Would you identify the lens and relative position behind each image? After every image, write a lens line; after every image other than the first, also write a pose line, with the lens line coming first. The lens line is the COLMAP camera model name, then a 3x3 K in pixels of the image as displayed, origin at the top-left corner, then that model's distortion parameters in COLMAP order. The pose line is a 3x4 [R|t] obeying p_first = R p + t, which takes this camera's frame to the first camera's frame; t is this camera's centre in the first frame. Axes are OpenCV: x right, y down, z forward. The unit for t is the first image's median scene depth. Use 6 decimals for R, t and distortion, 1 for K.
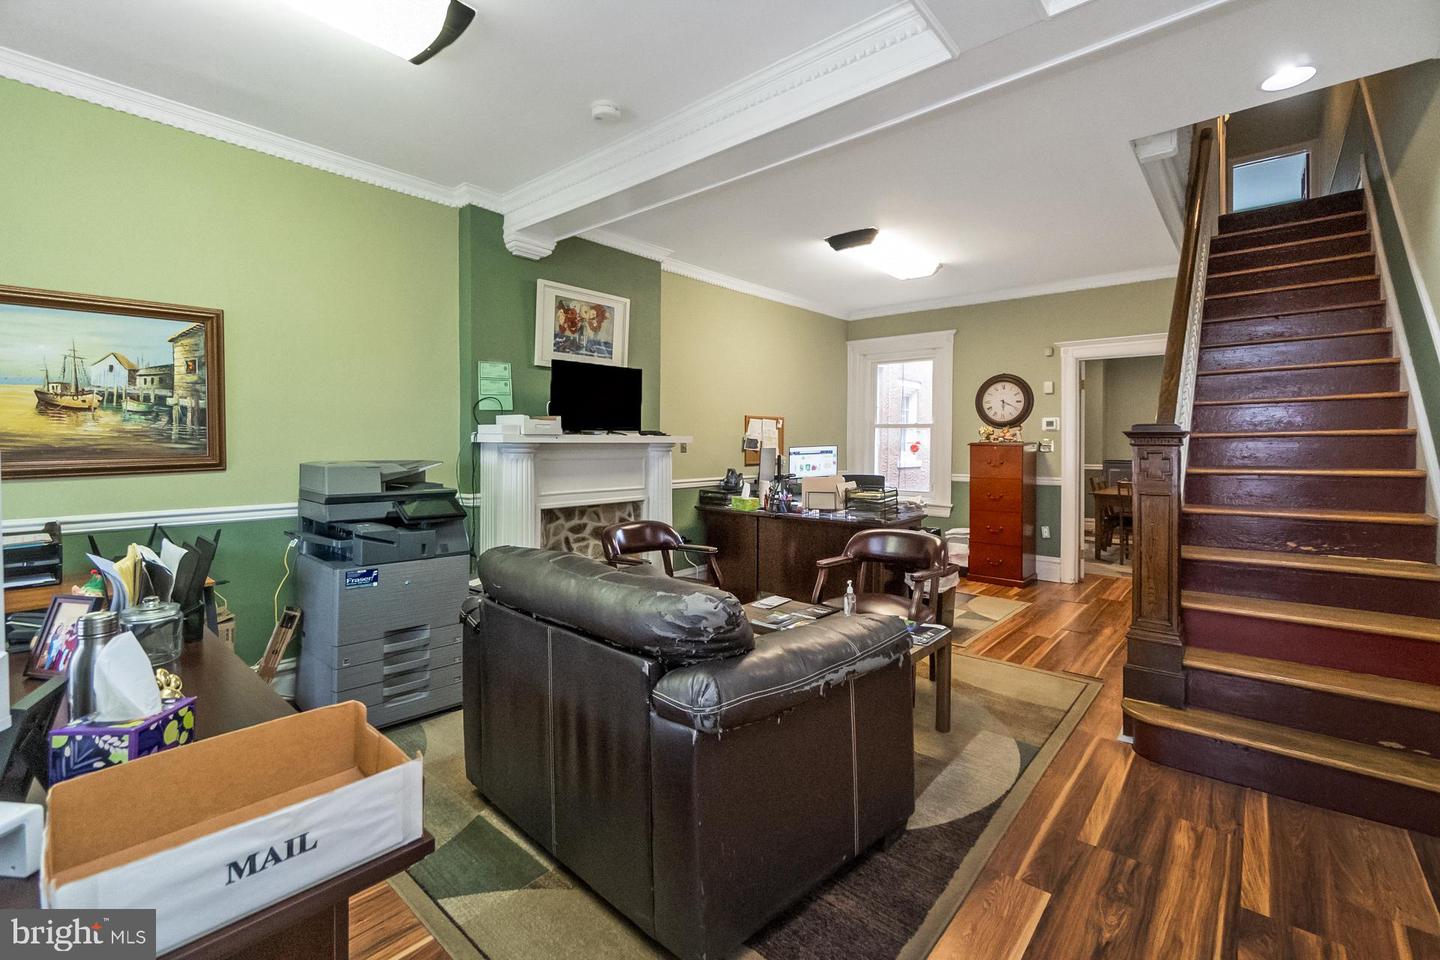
lens RADIAL K [[624.0, 0, 718.2], [0, 624.0, 446.5], [0, 0, 1]] dist [-0.000014, -0.000028]
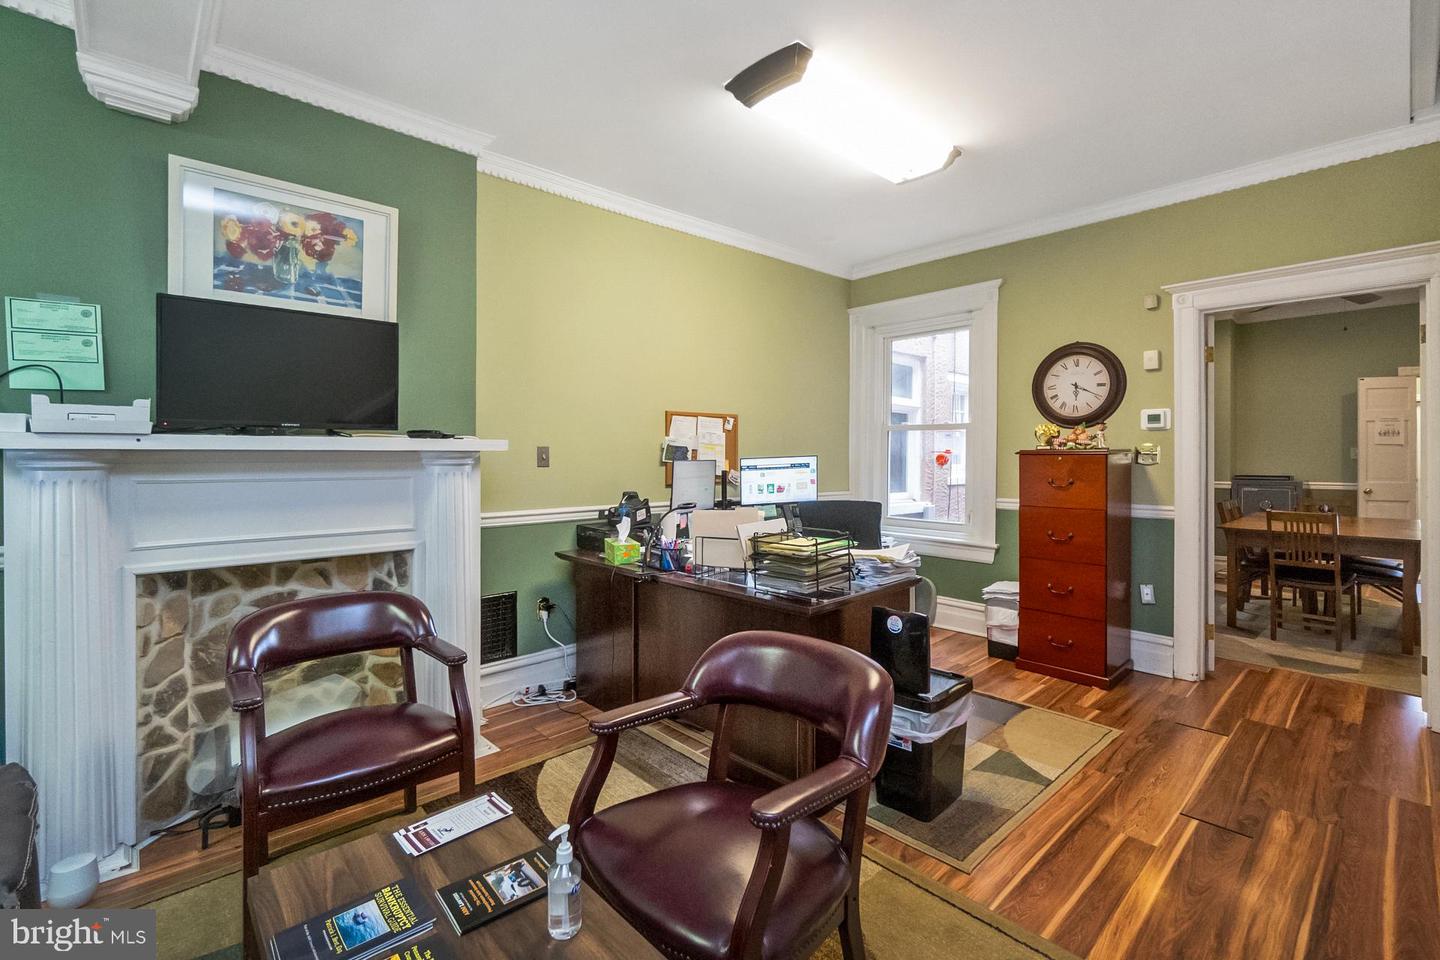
lens RADIAL K [[640.2, 0, 724.2], [0, 640.2, 458.0], [0, 0, 1]] dist [0.000142, 0.000143]
pose [[0.994697, -0.004031, -0.102774, 0.230323], [0.003759, 0.999989, -0.002833, 0.003399], [0.102784, 0.002432, 0.994701, 0.432896]]
